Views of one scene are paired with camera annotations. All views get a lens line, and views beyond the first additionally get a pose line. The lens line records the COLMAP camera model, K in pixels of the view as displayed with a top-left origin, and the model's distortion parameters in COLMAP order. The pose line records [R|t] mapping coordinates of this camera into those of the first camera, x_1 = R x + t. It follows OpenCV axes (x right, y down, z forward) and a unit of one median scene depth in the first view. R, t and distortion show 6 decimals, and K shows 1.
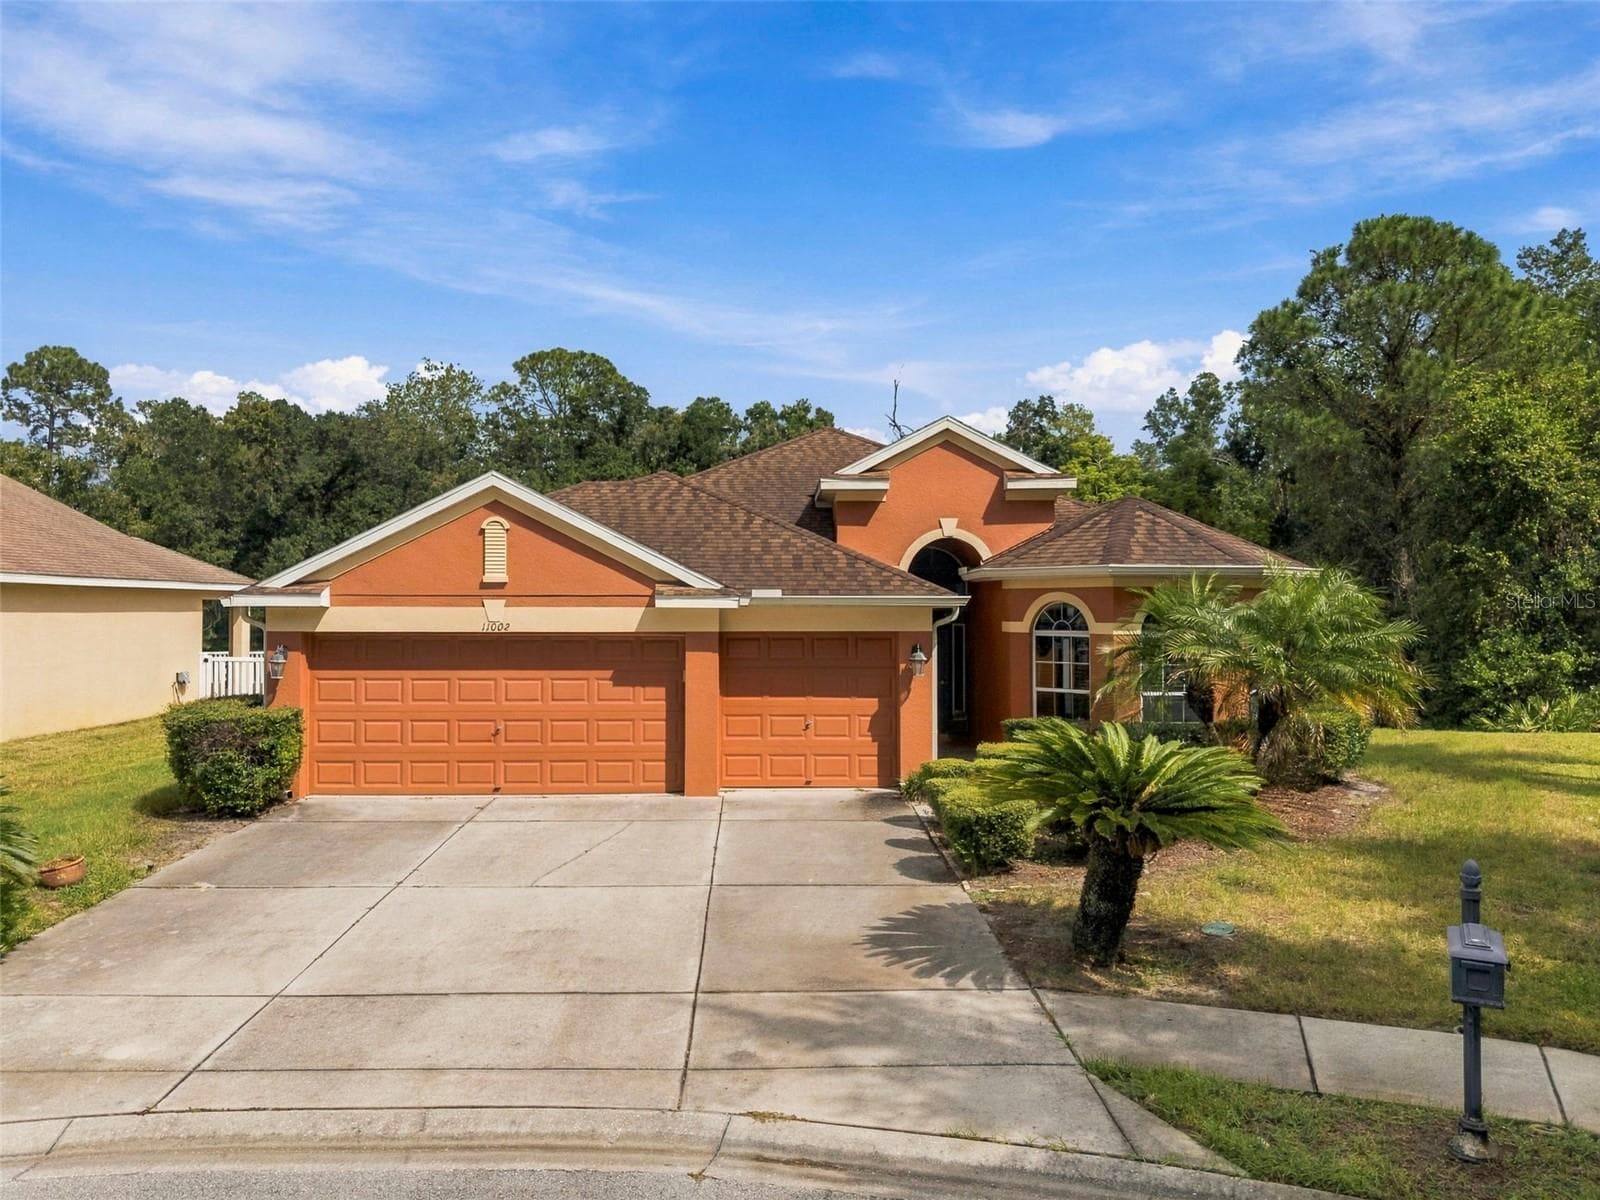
lens RADIAL K [[1185.2, 0, 795.1], [0, 1185.2, 594.1], [0, 0, 1]] dist [0.071778, -0.061157]
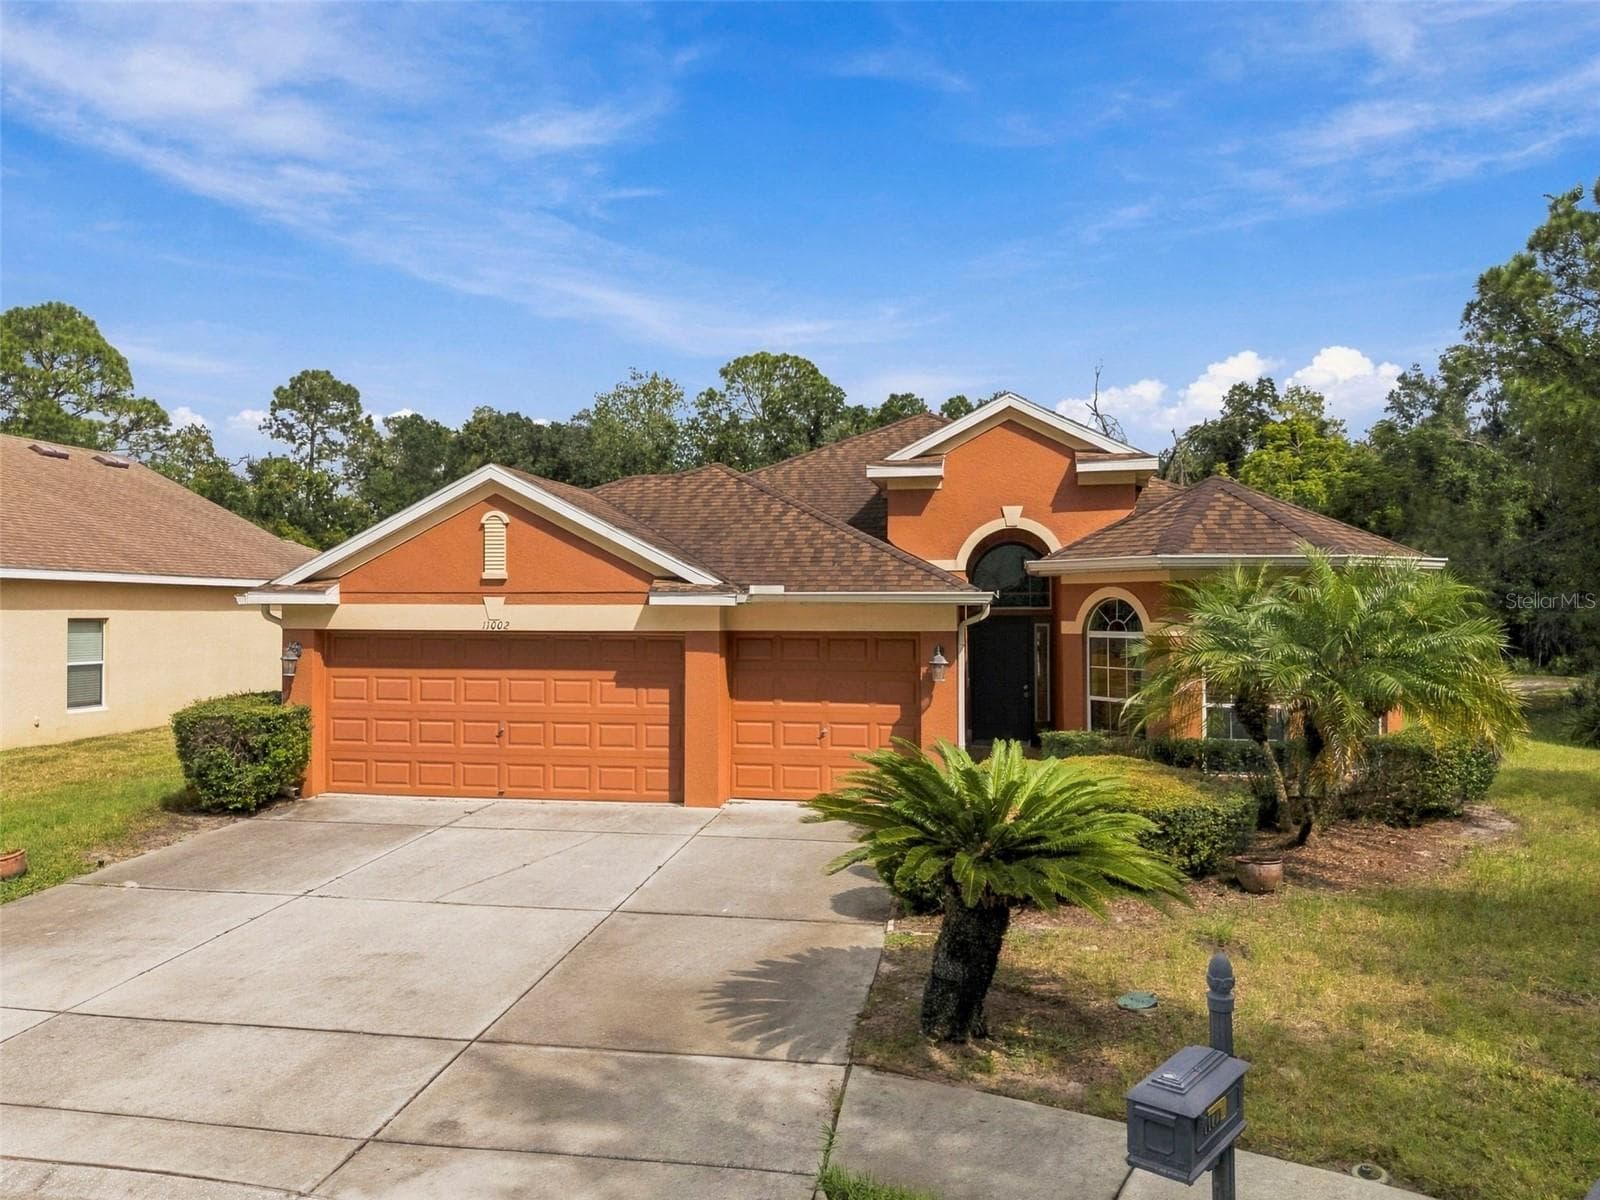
lens RADIAL K [[1185.2, 0, 796.0], [0, 1185.2, 588.5], [0, 0, 1]] dist [0.071778, -0.061157]
pose [[0.979994, -0.002932, -0.199004, 0.174896], [0.001760, 0.999980, -0.006066, 0.004105], [0.199018, 0.005594, 0.979980, 0.098602]]
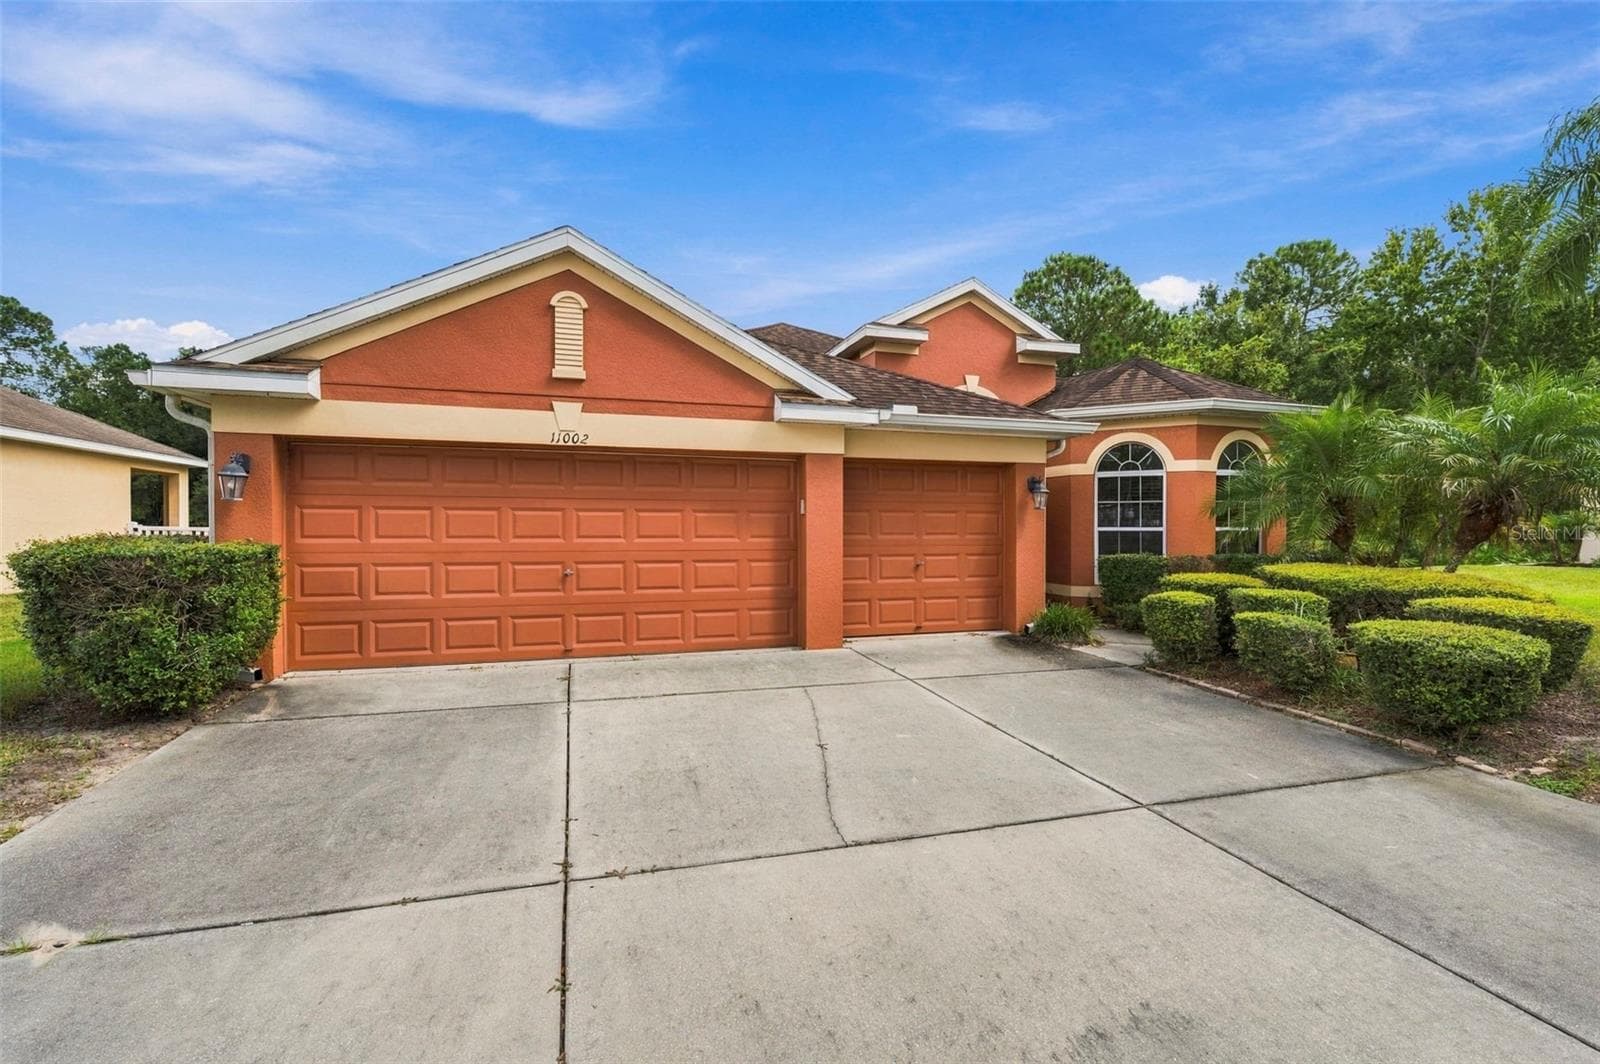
lens RADIAL K [[708.2, 0, 805.1], [0, 708.2, 532.0], [0, 0, 1]] dist [-0.007299, 0.000805]
pose [[0.958070, -0.001973, 0.286529, -0.230255], [-0.003554, 0.999817, 0.018771, 0.075889], [-0.286514, -0.019002, 0.957888, 0.512950]]
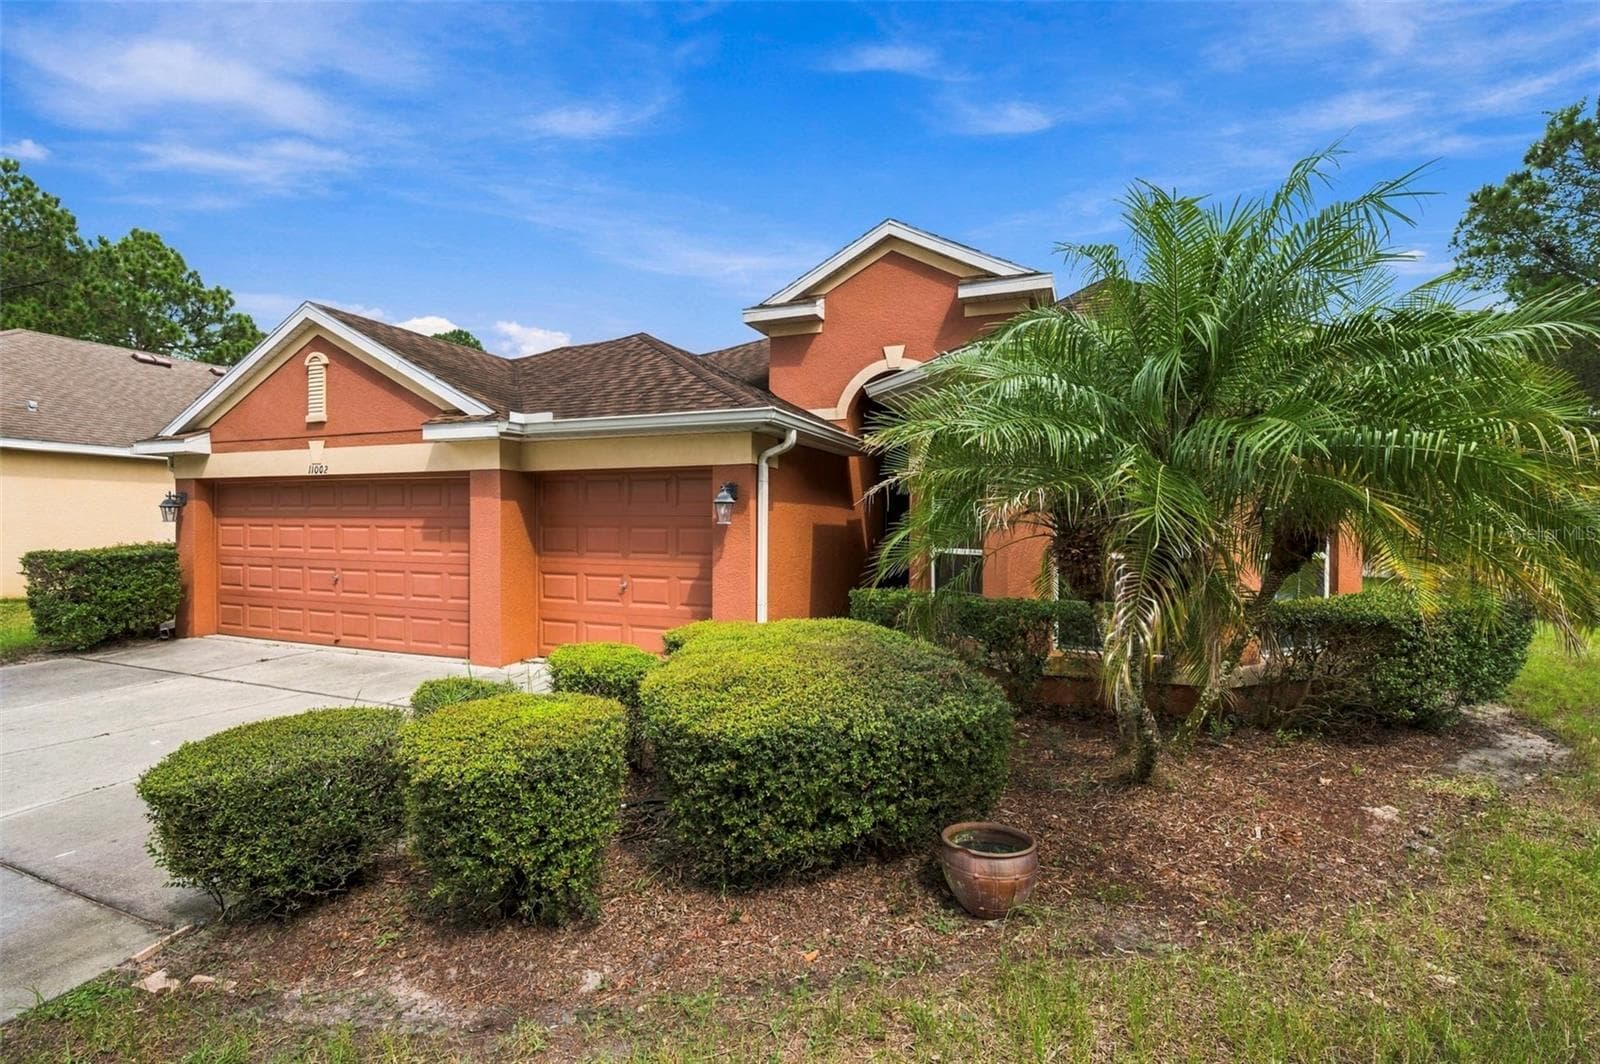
lens RADIAL K [[742.1, 0, 798.7], [0, 742.1, 528.0], [0, 0, 1]] dist [0.000392, 0.001422]
pose [[0.917657, 0.004458, -0.397348, 0.322965], [0.000572, 0.999921, 0.012541, 0.064747], [0.397373, -0.011735, 0.917582, 0.594579]]
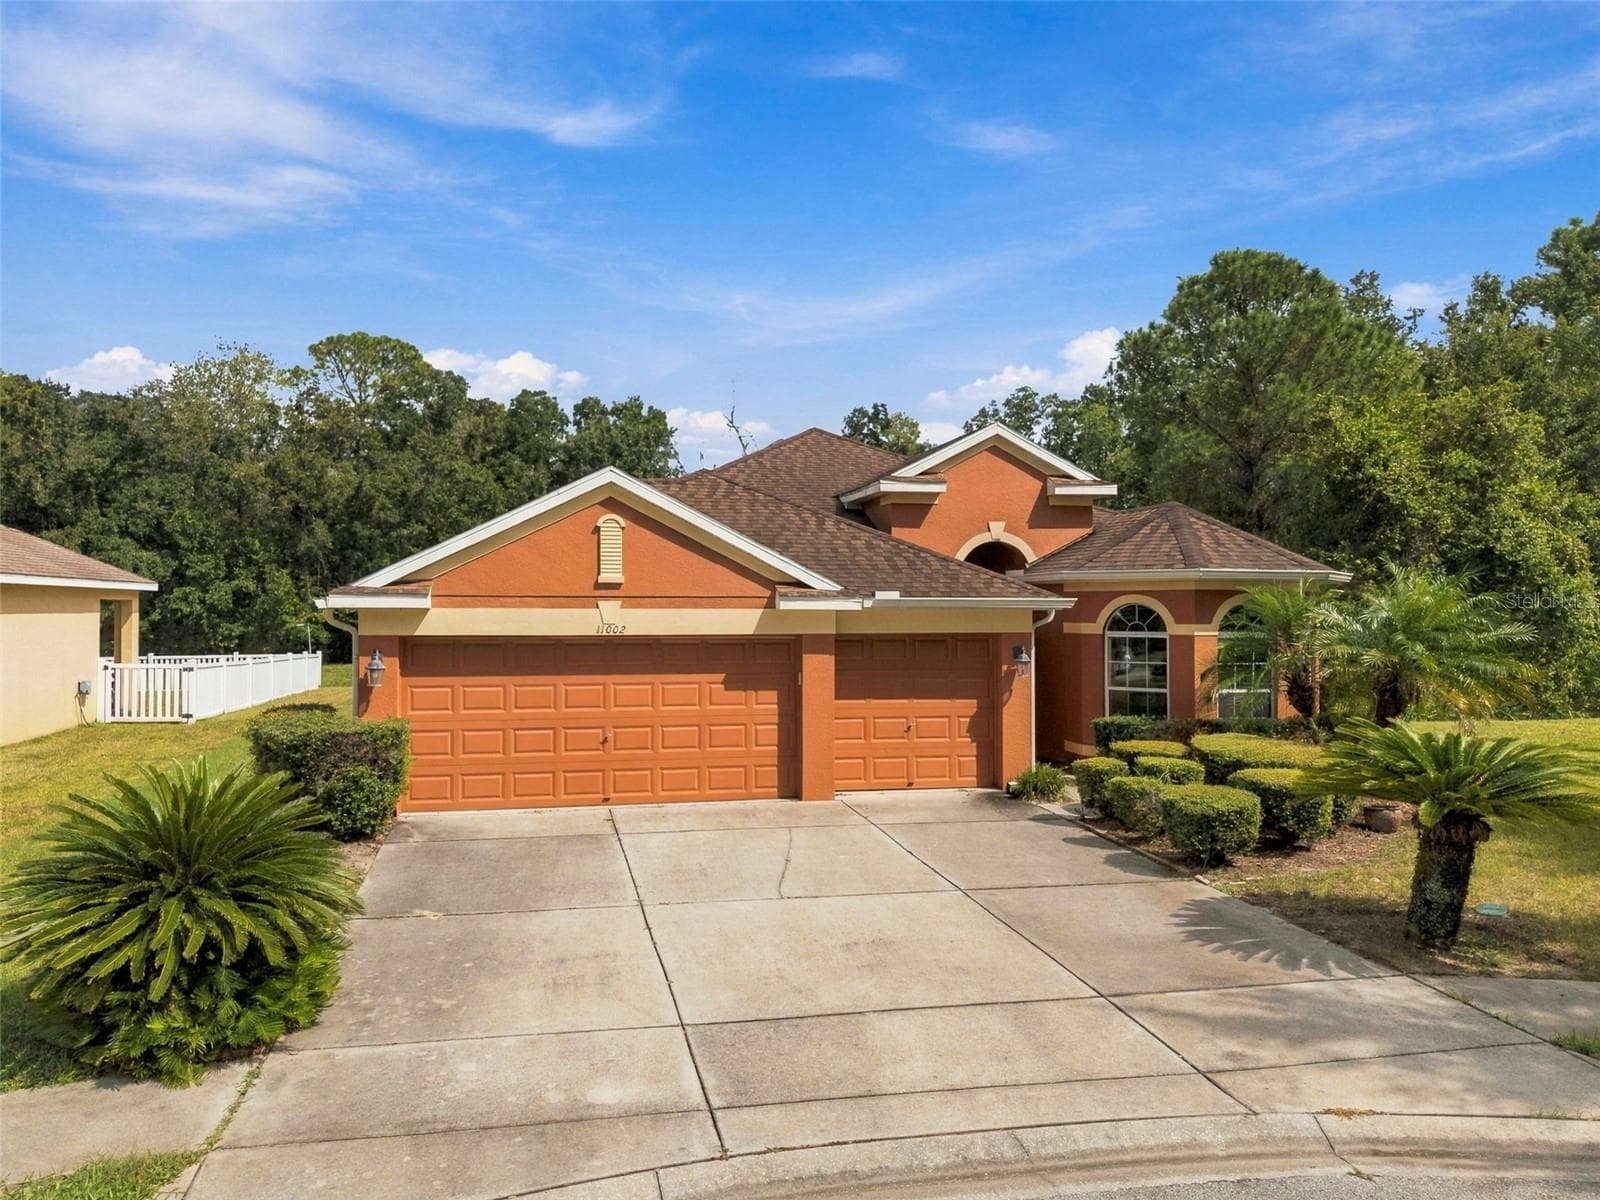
lens RADIAL K [[1185.2, 0, 795.5], [0, 1185.2, 598.3], [0, 0, 1]] dist [0.071778, -0.061157]
pose [[0.979985, 0.002497, 0.199055, -0.287386], [-0.003097, 0.999992, 0.002700, -0.000497], [-0.199046, -0.003262, 0.979985, 0.038982]]
